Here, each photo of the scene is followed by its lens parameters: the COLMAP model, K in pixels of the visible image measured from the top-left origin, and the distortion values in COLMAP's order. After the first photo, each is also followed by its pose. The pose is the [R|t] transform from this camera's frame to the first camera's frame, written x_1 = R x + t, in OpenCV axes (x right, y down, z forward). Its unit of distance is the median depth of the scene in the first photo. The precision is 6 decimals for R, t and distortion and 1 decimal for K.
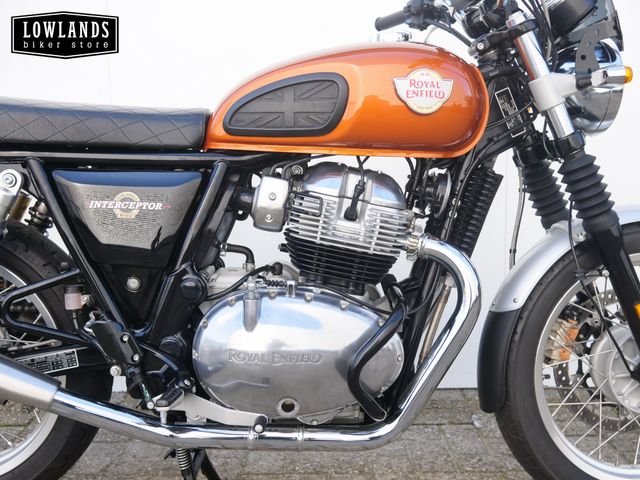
lens RADIAL K [[740.7, 0, 320.0], [0, 740.7, 240.0], [0, 0, 1]] dist [-0.004263, 0.005403]
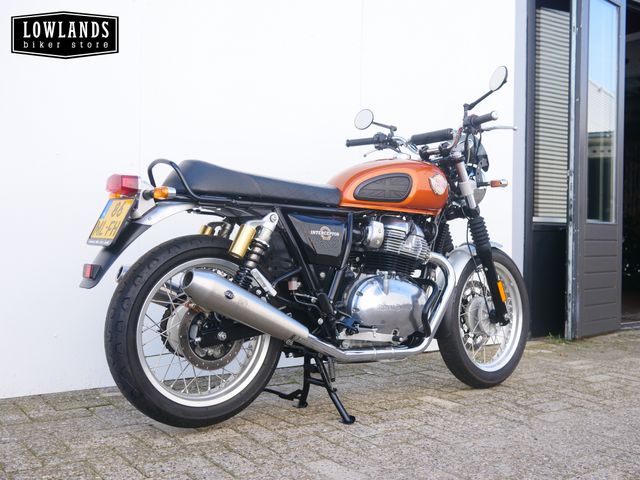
lens RADIAL K [[740.7, 0, 320.0], [0, 740.7, 240.0], [0, 0, 1]] dist [-0.004263, 0.005403]
pose [[0.804653, 0.020166, 0.593403, -1.388322], [0.039466, 0.995396, -0.087342, 0.135335], [-0.592433, 0.093699, 0.800153, -0.518523]]
